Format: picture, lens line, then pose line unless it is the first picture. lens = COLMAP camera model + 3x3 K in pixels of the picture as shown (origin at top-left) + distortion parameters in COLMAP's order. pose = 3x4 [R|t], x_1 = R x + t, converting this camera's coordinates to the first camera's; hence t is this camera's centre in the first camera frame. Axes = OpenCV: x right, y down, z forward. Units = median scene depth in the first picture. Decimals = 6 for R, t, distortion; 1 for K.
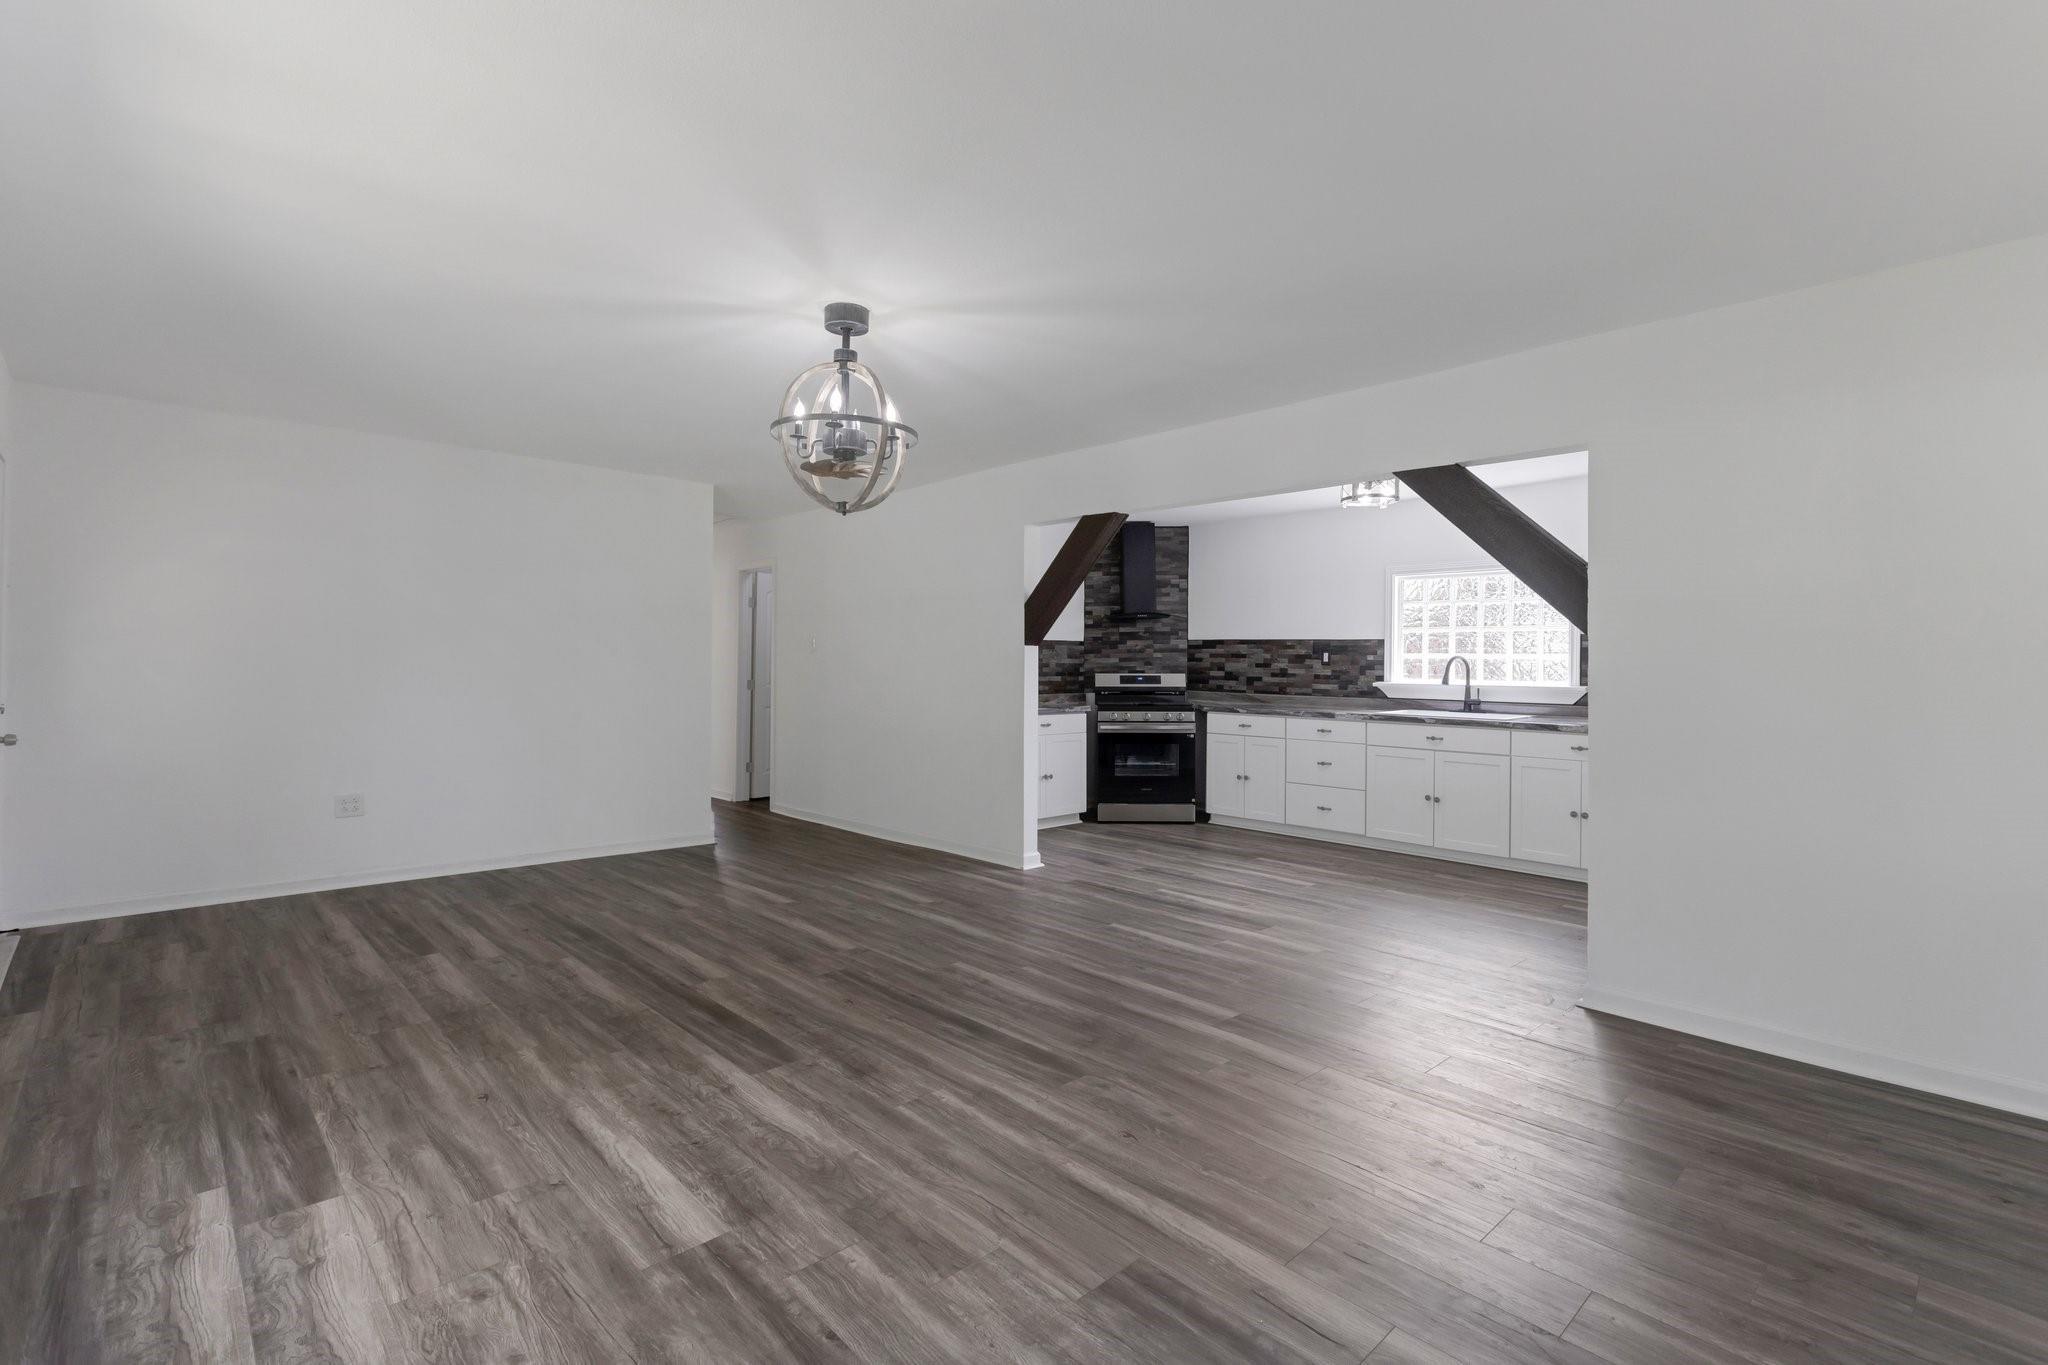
lens RADIAL K [[936.1, 0, 1017.1], [0, 936.1, 678.4], [0, 0, 1]] dist [-0.002497, -0.001106]
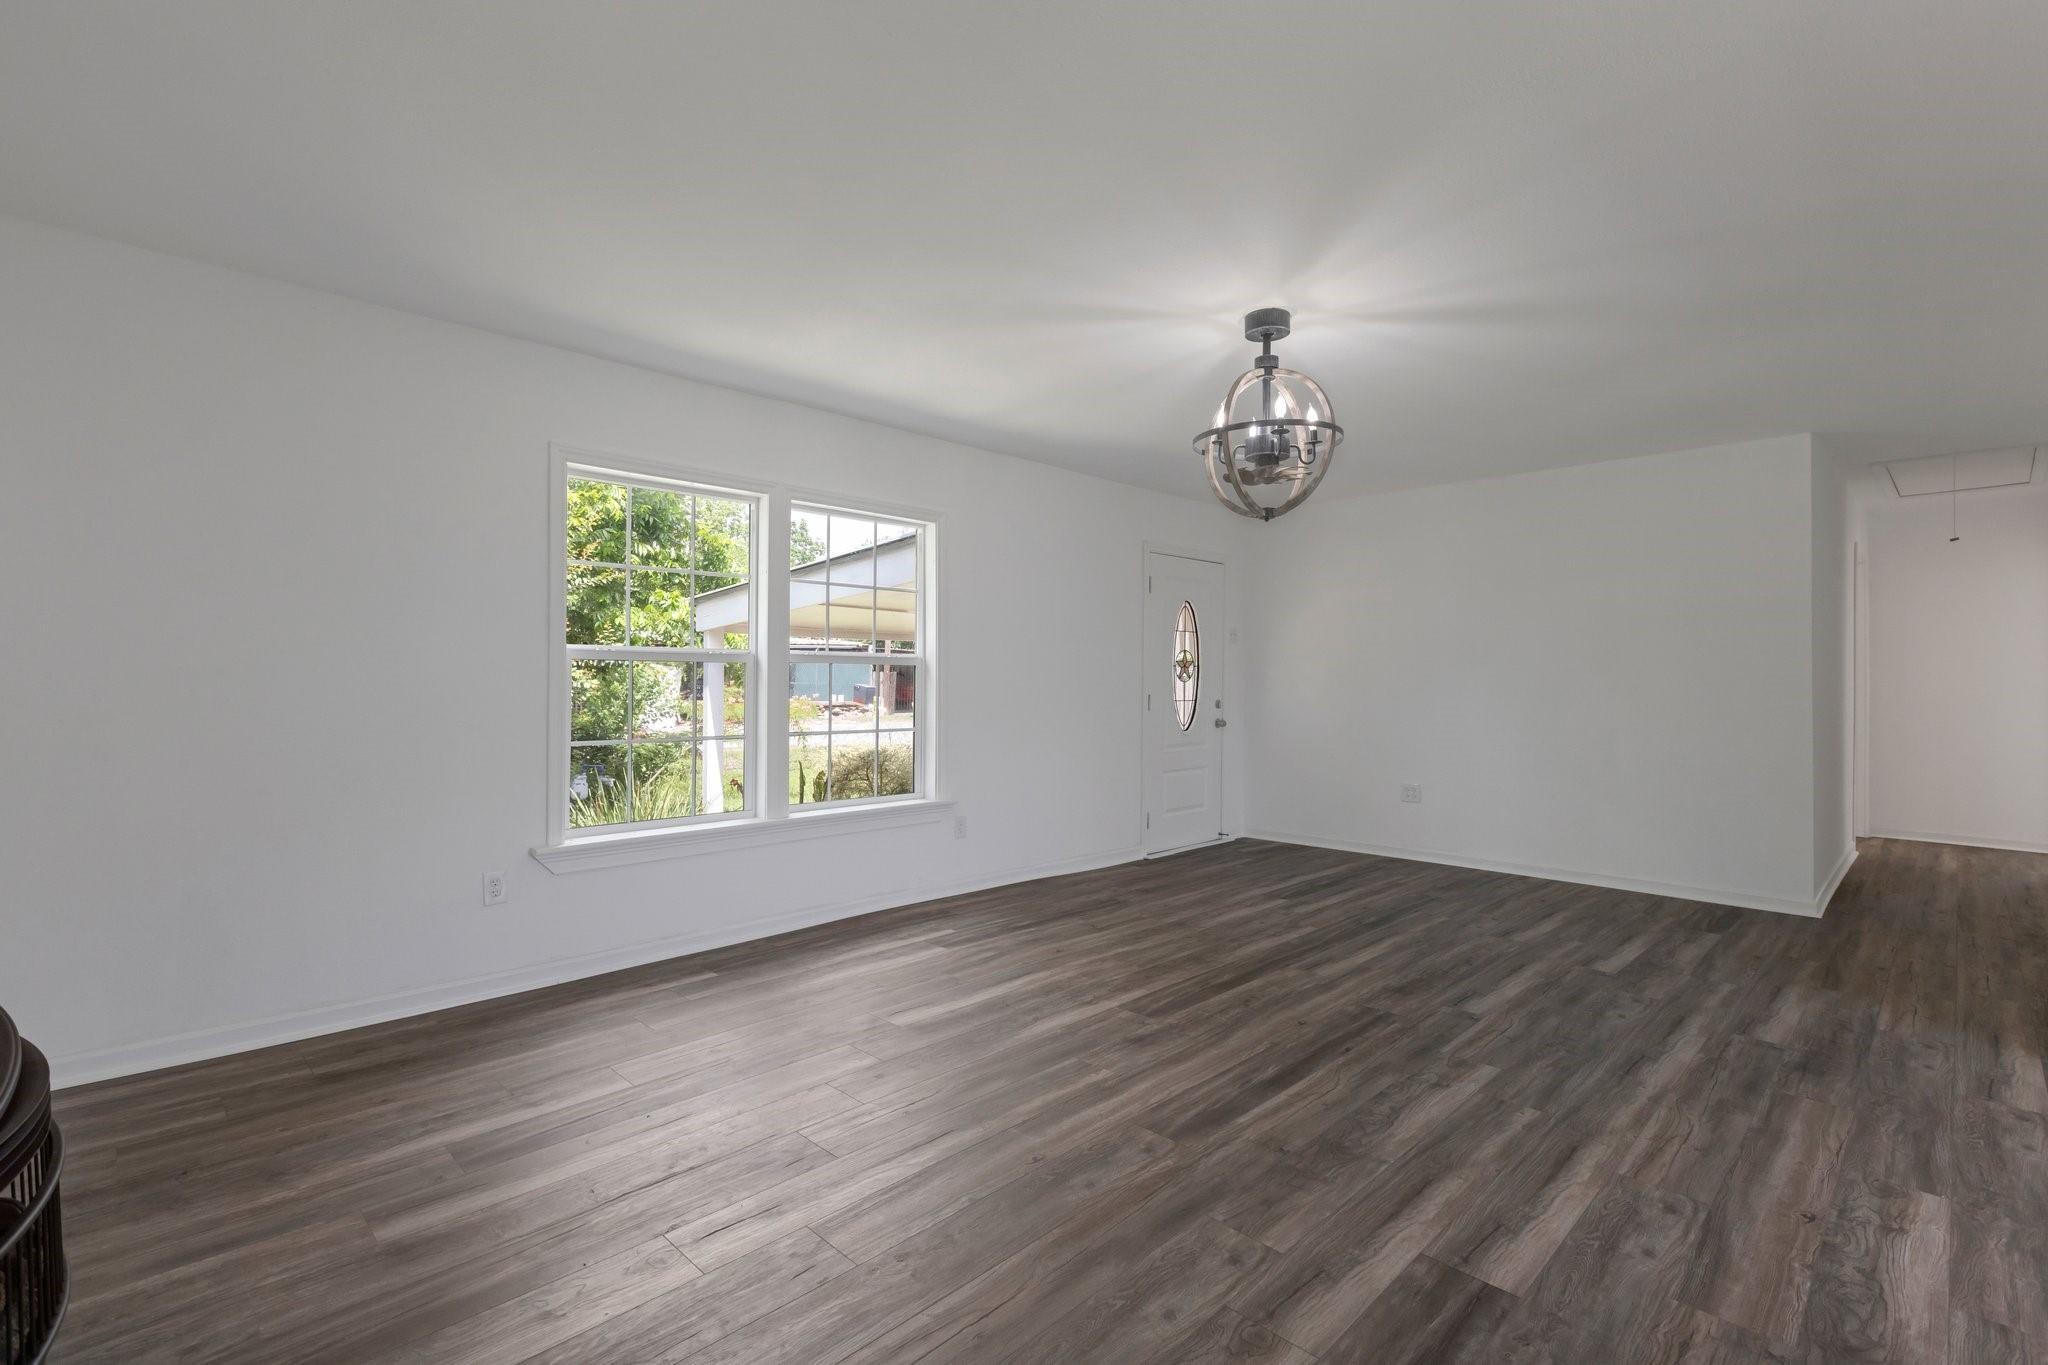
lens RADIAL K [[936.1, 0, 1018.7], [0, 936.1, 676.3], [0, 0, 1]] dist [-0.002497, -0.001106]
pose [[0.026263, -0.014018, -0.999557, 0.670771], [-0.011885, 0.999827, -0.014334, 0.007310], [0.999584, 0.012256, 0.026092, 0.593710]]
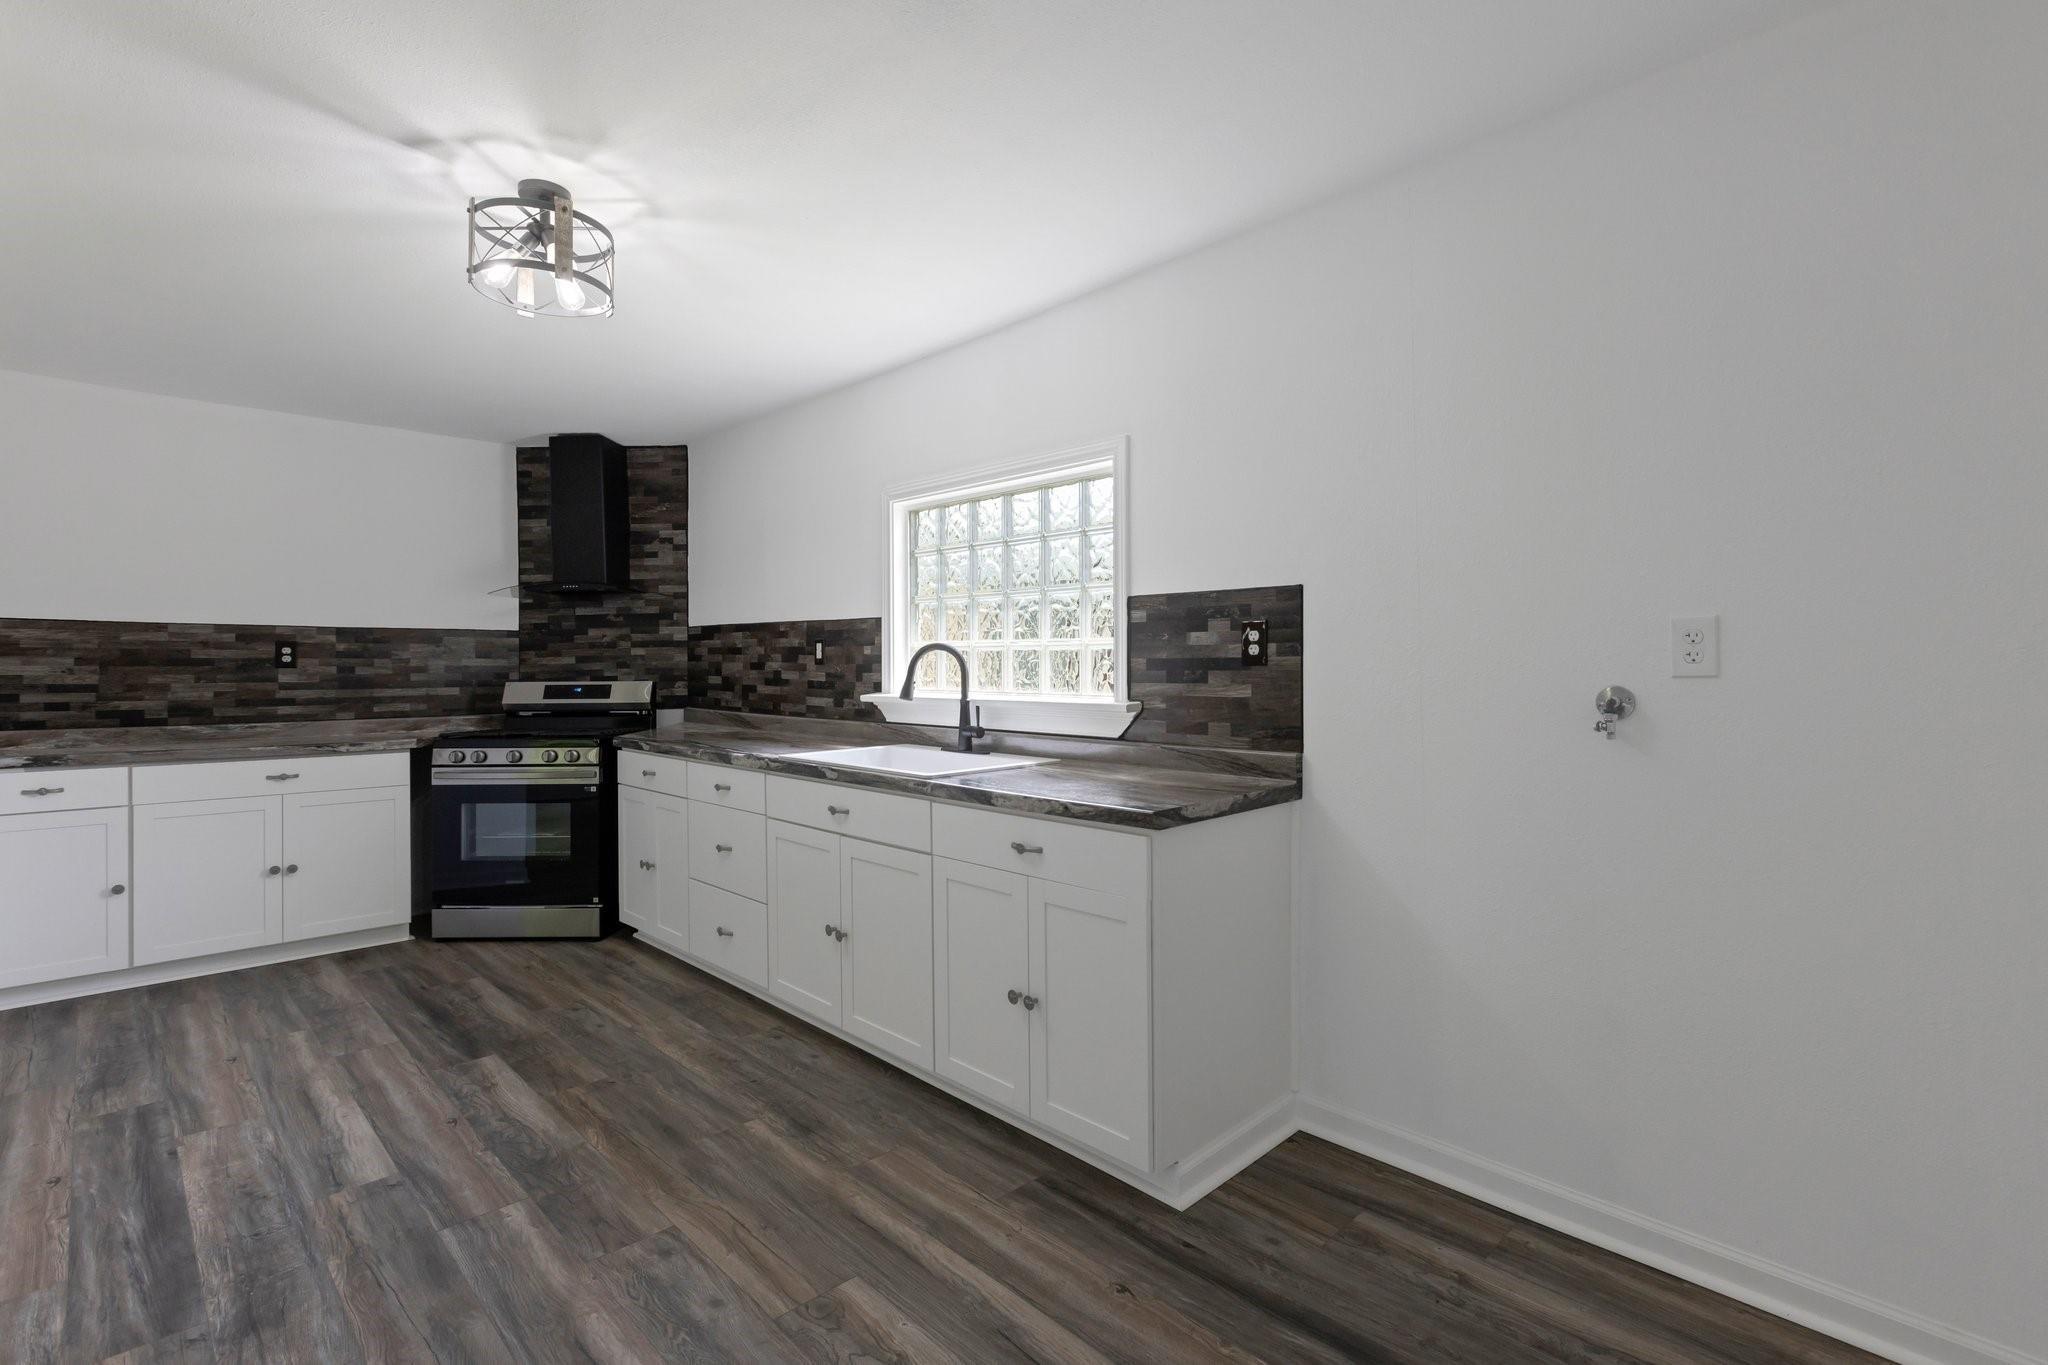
lens RADIAL K [[936.1, 0, 1020.5], [0, 936.1, 664.2], [0, 0, 1]] dist [-0.002497, -0.001106]
pose [[0.999938, -0.011115, -0.000955, 0.855516], [0.011095, 0.999759, -0.018949, -0.003510], [0.001166, 0.018938, 0.999820, 0.792147]]
